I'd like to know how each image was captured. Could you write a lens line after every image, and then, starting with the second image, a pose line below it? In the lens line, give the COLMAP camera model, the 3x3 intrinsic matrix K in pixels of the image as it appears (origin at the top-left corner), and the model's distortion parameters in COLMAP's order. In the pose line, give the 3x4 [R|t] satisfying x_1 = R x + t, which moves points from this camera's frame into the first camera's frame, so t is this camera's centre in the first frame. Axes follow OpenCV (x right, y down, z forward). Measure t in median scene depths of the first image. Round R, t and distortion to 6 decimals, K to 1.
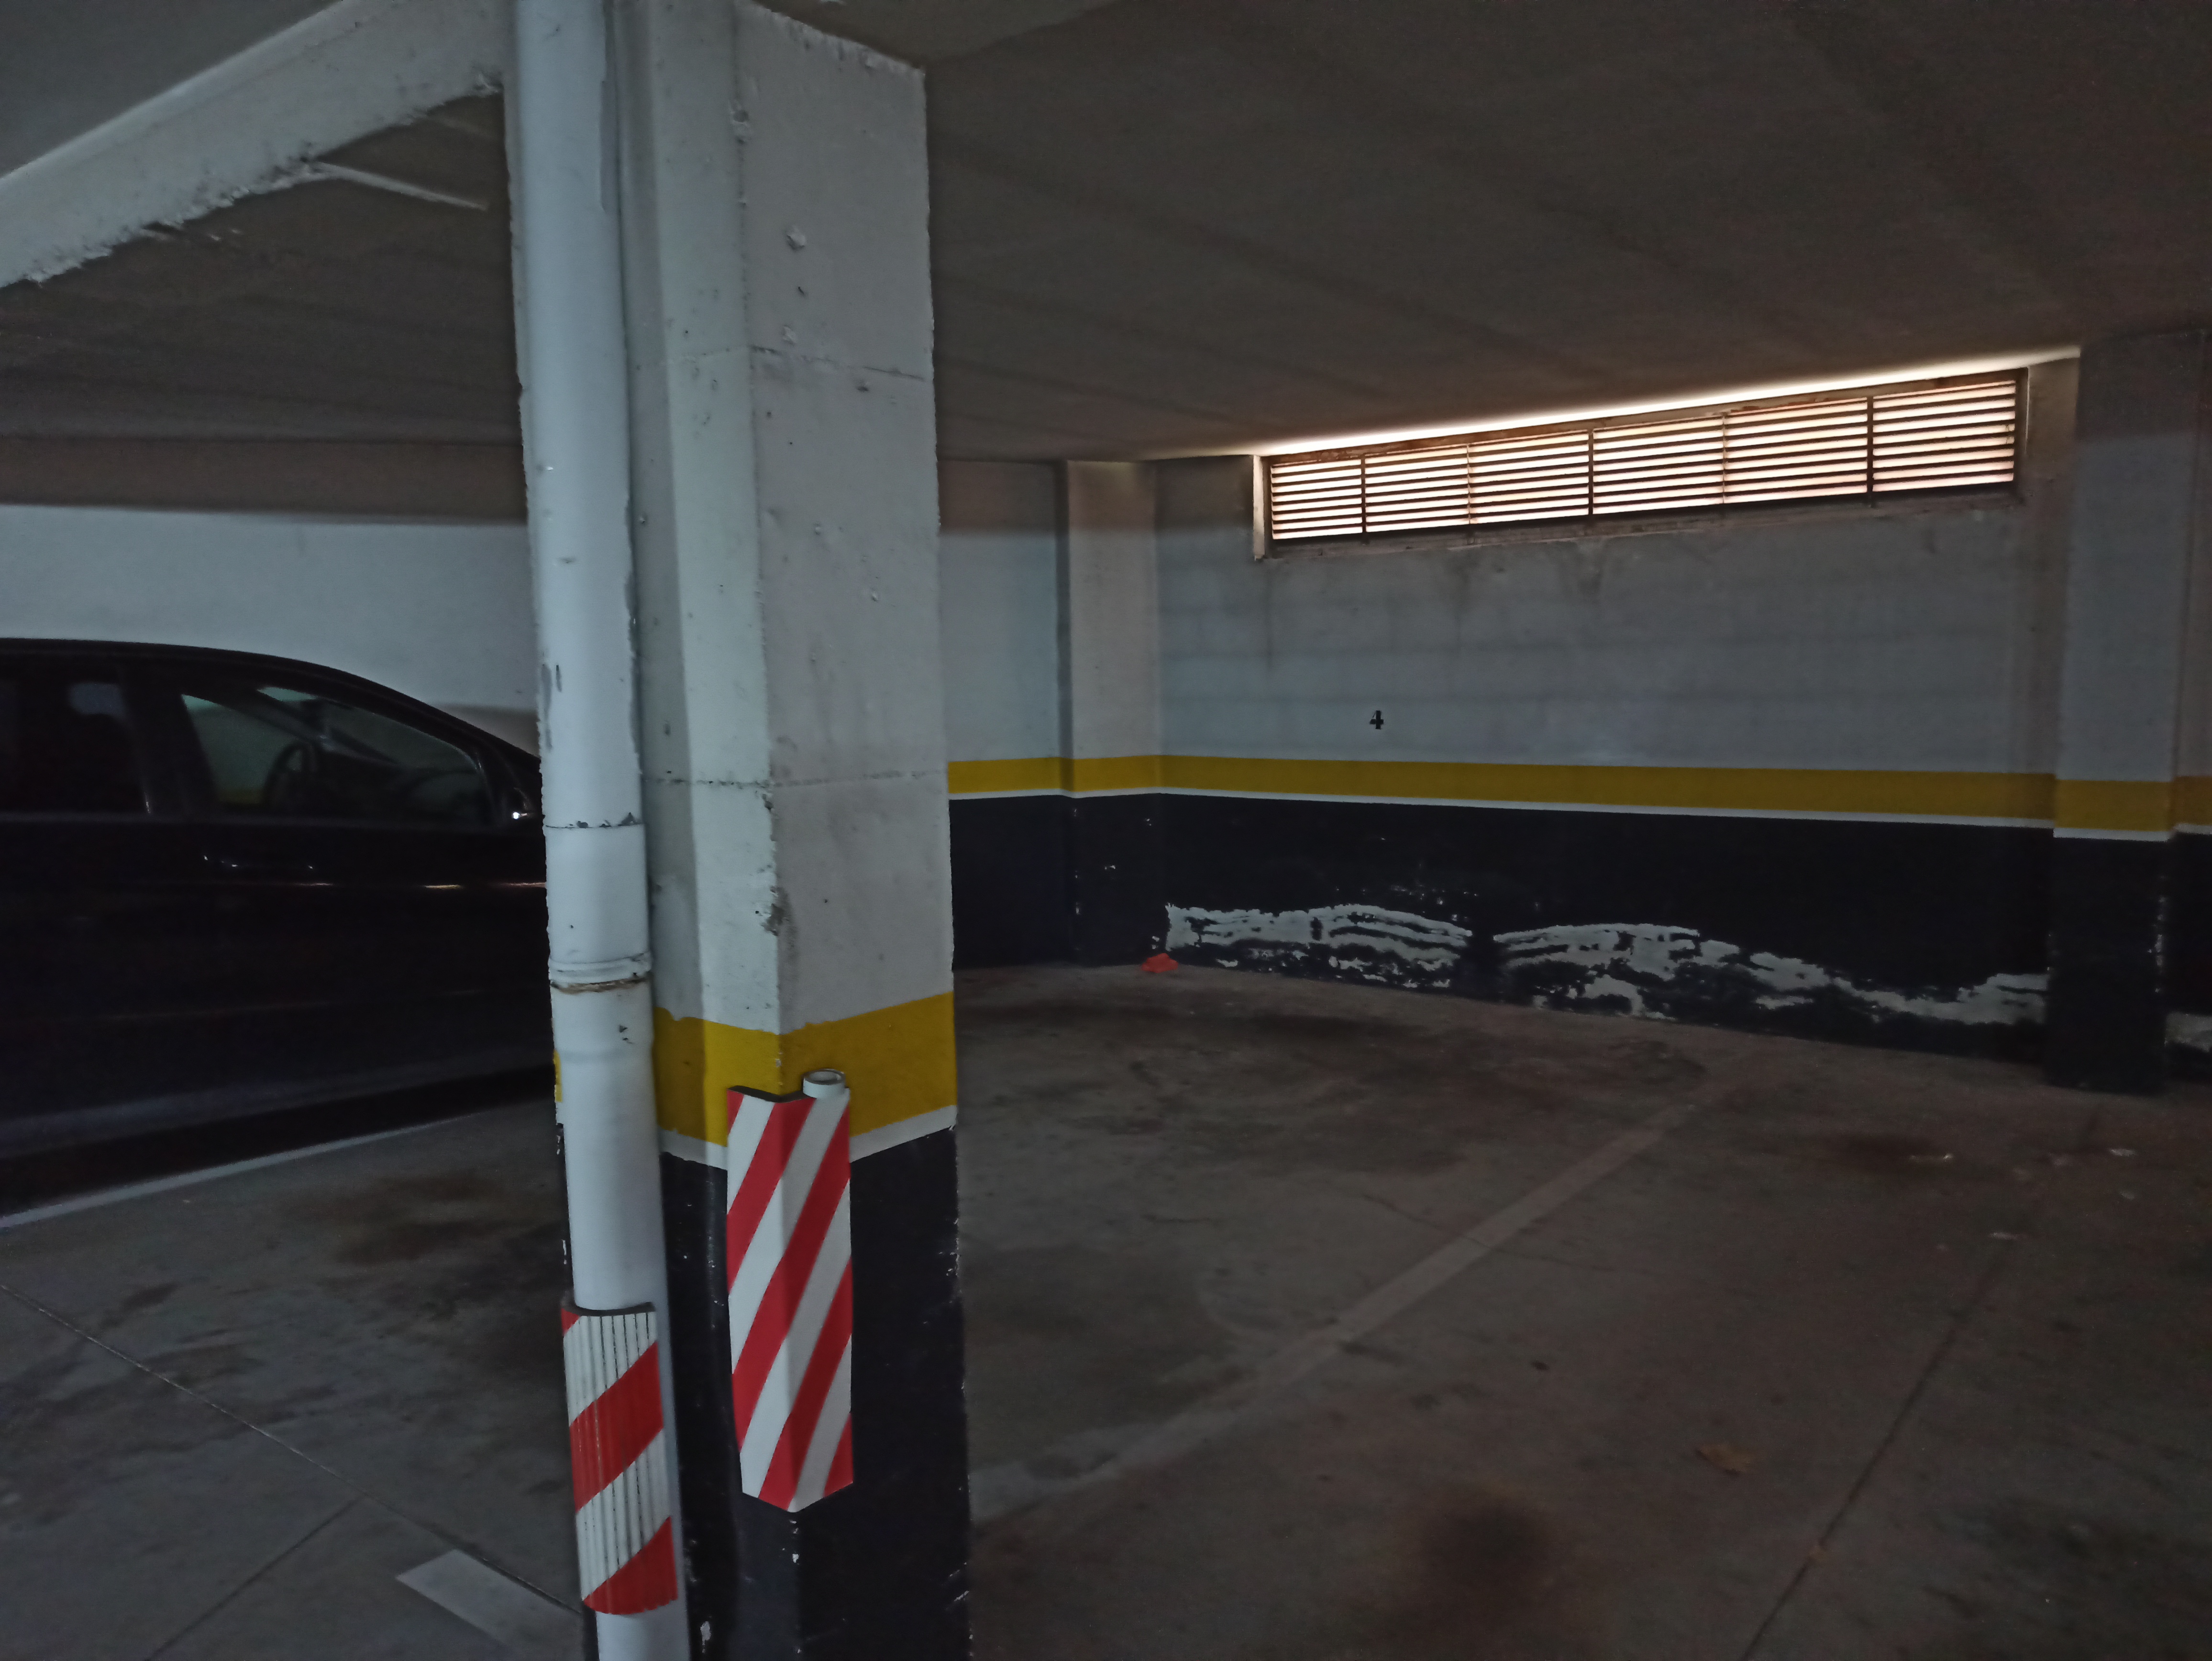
lens RADIAL K [[1617.9, 0, 1106.0], [0, 1617.9, 830.5], [0, 0, 1]] dist [0.054556, -0.059593]
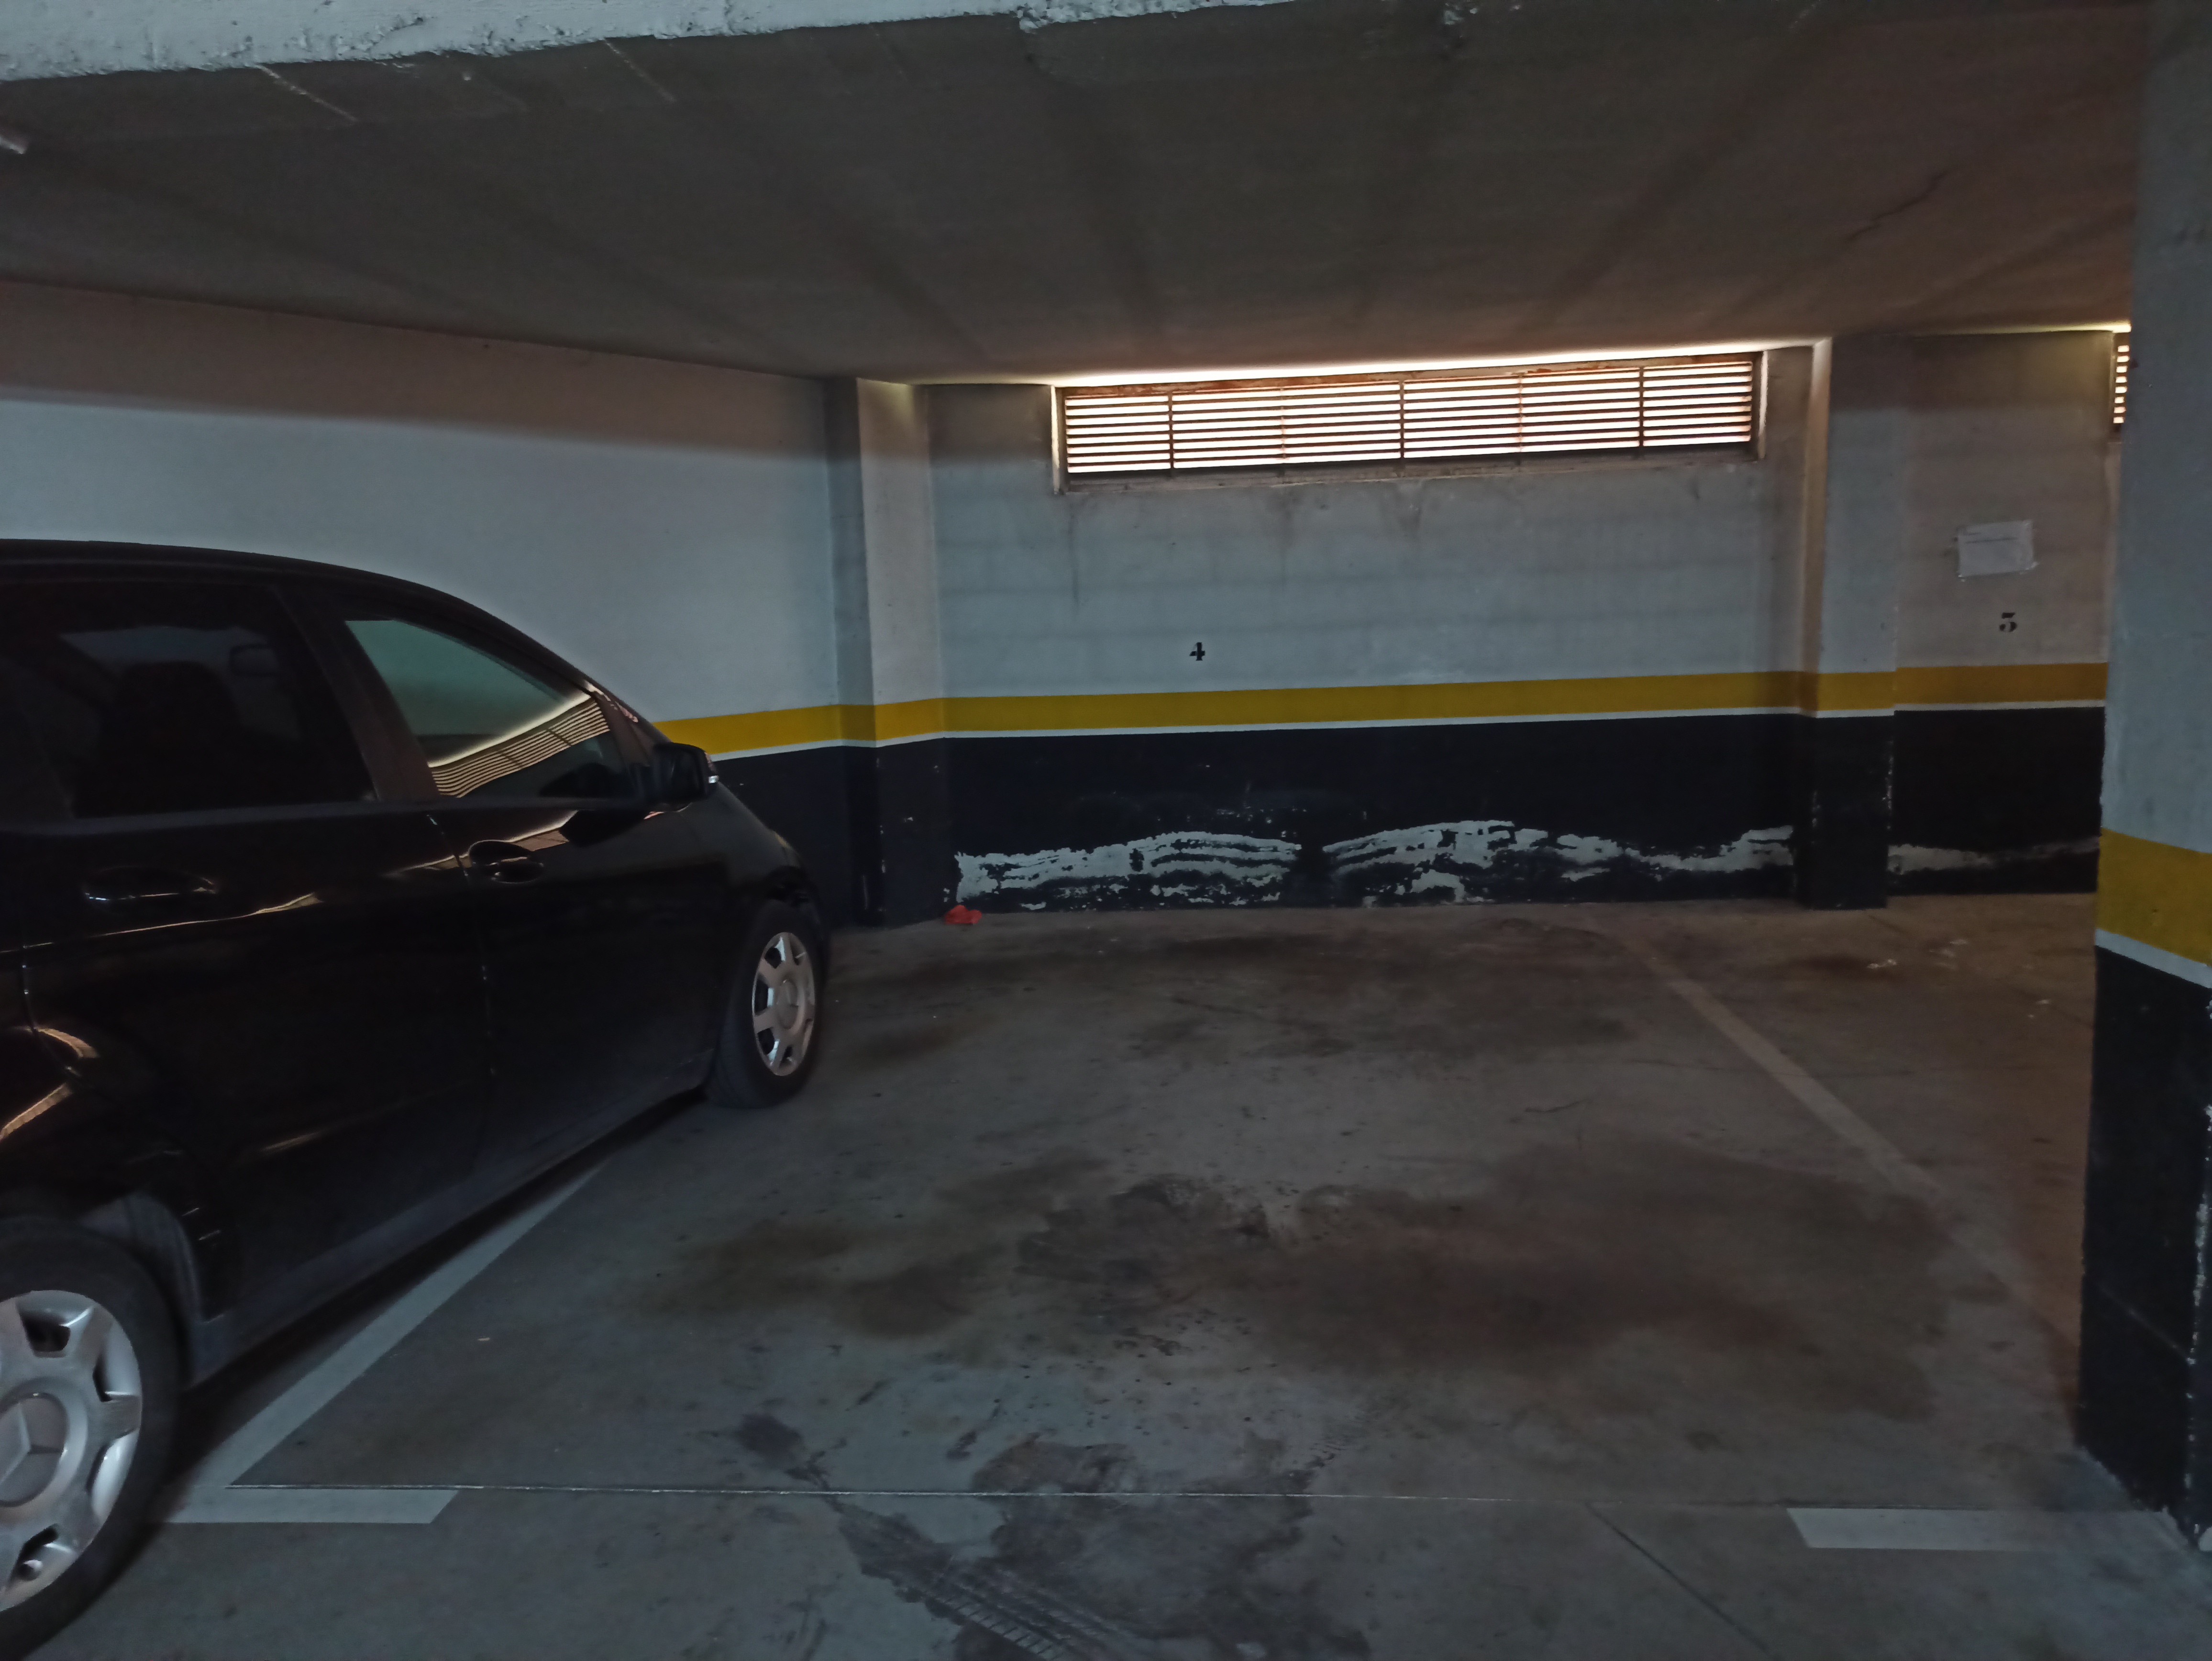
lens RADIAL K [[1617.9, 0, 1106.0], [0, 1617.9, 830.5], [0, 0, 1]] dist [0.054556, -0.059593]
pose [[0.837450, -0.085479, 0.539788, -0.481040], [0.073309, 0.996336, 0.044042, -0.004428], [-0.541575, 0.002688, 0.840648, 0.174396]]
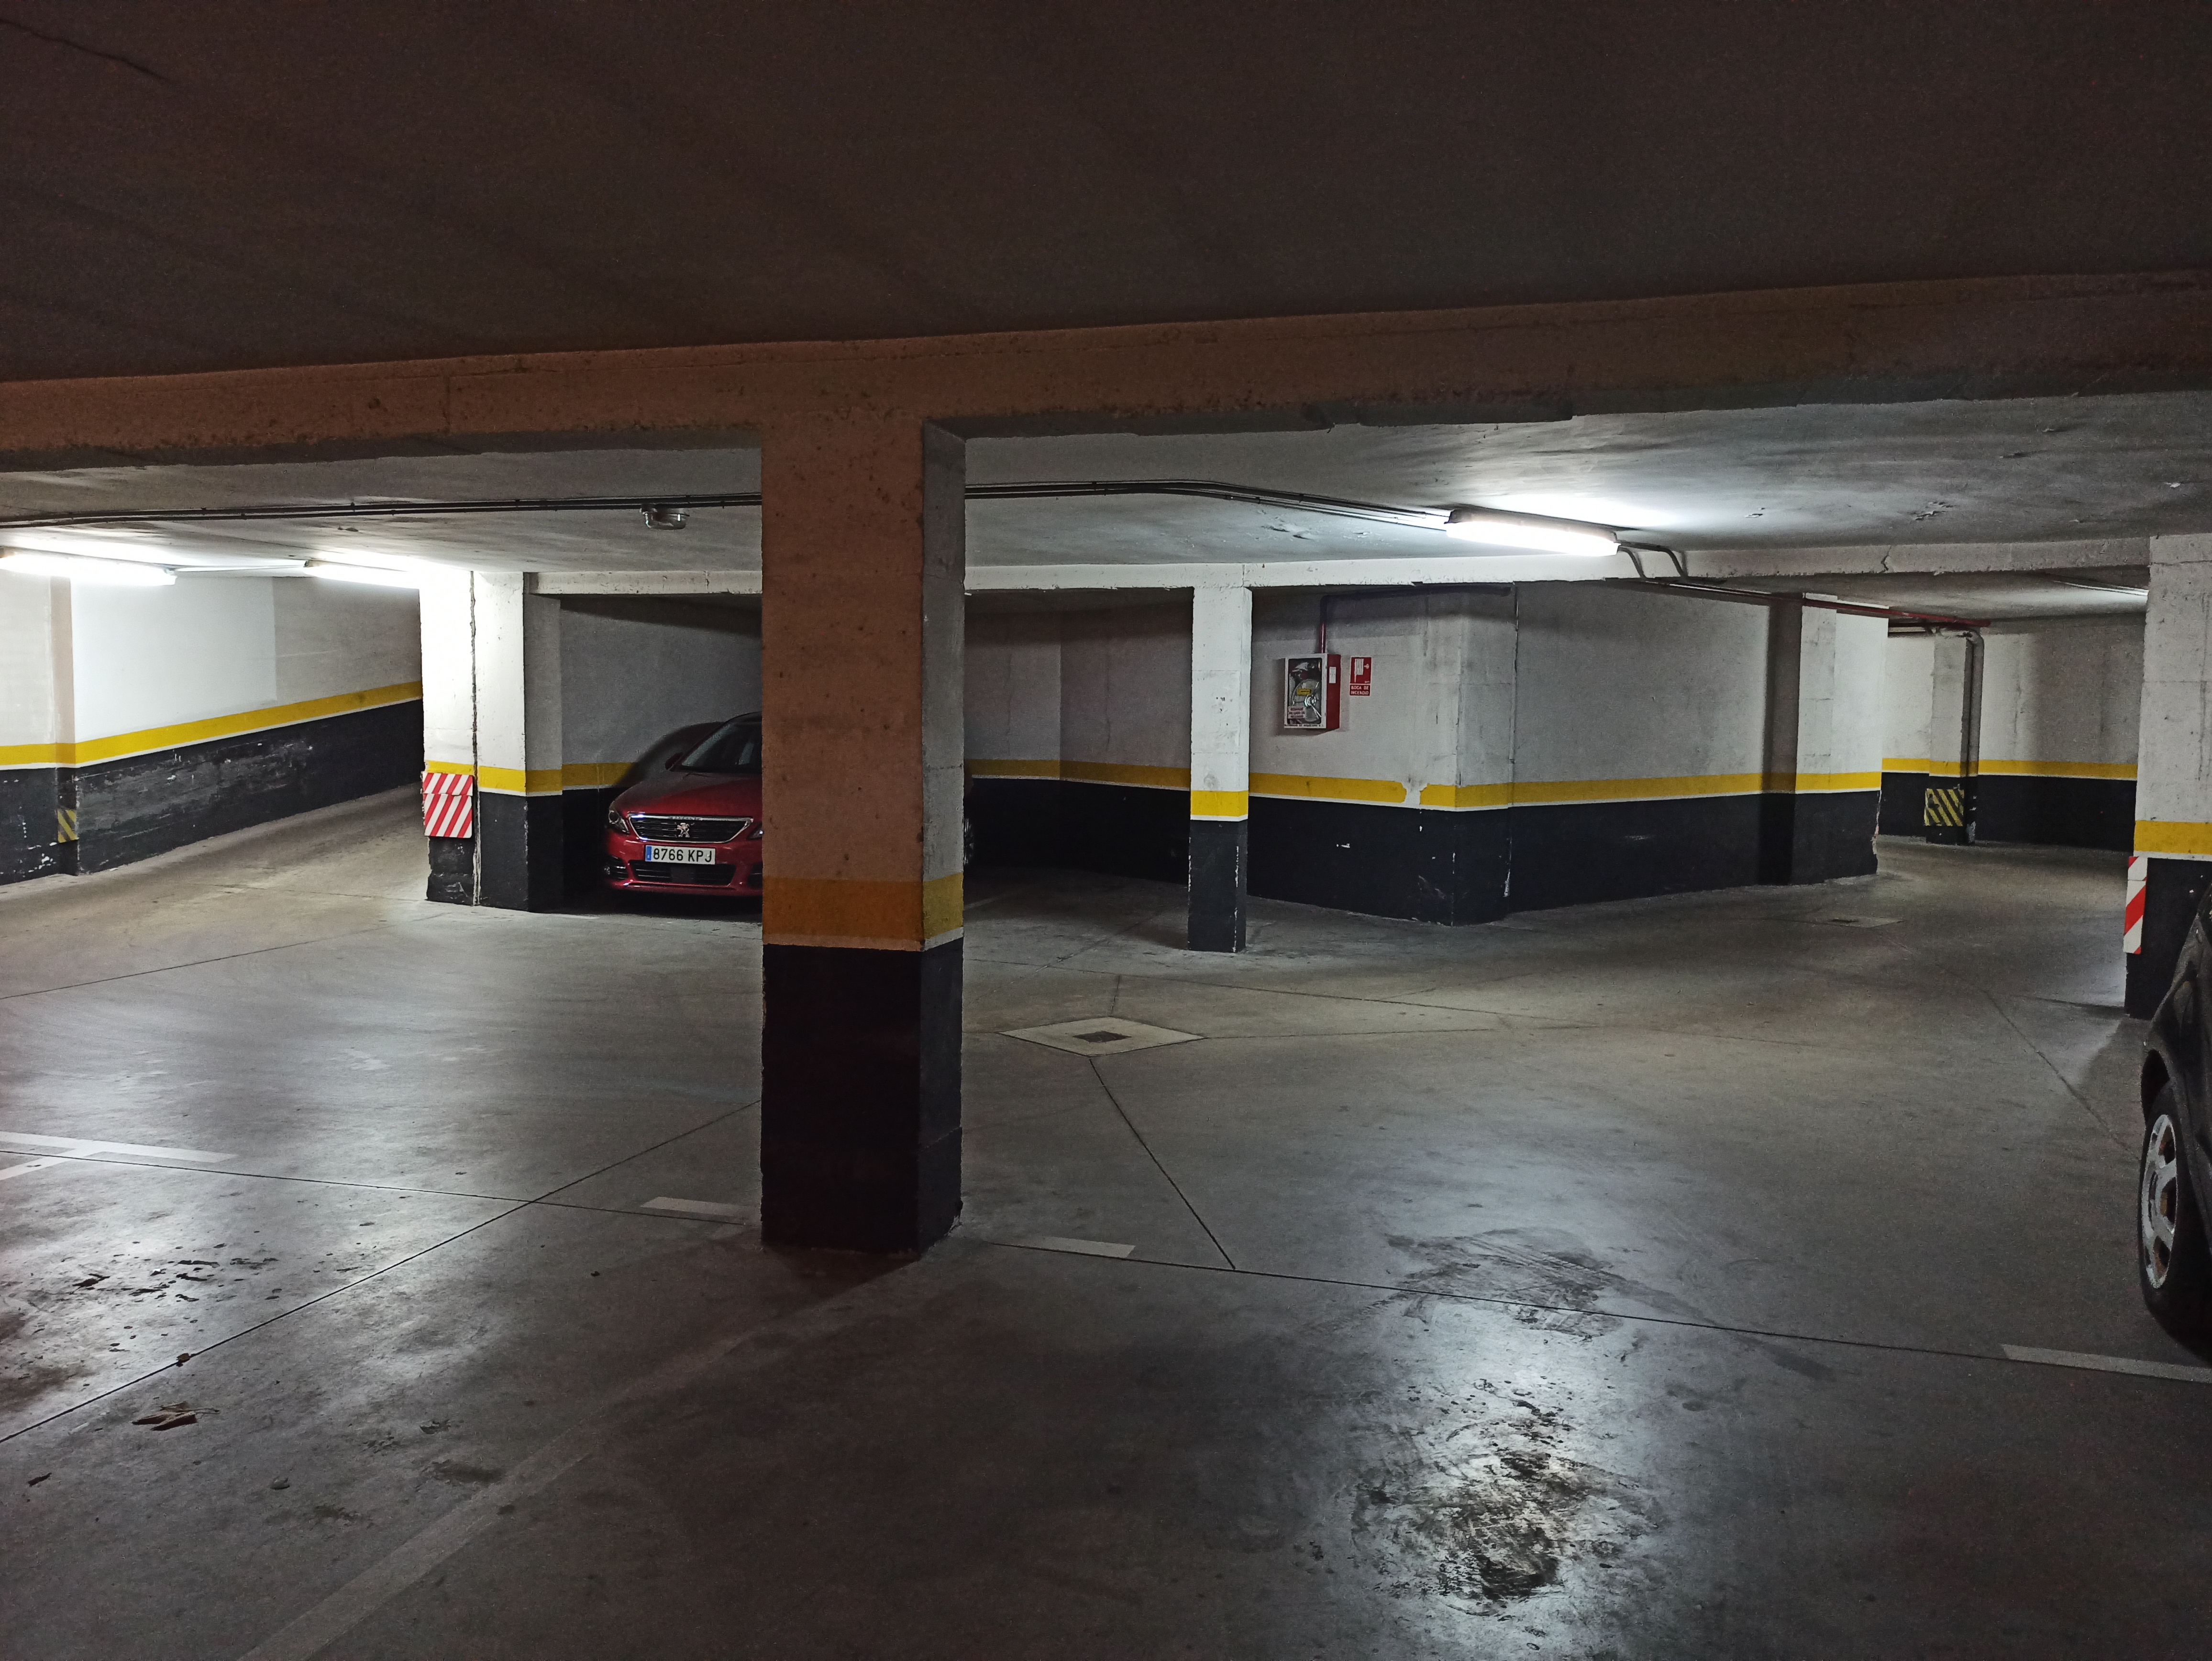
lens RADIAL K [[1617.9, 0, 1106.0], [0, 1617.9, 830.5], [0, 0, 1]] dist [0.054556, -0.059593]
pose [[-0.929109, 0.033114, -0.368321, 0.080512], [-0.033033, 0.984570, 0.171845, -0.102181], [0.368328, 0.171829, -0.913679, 0.970336]]
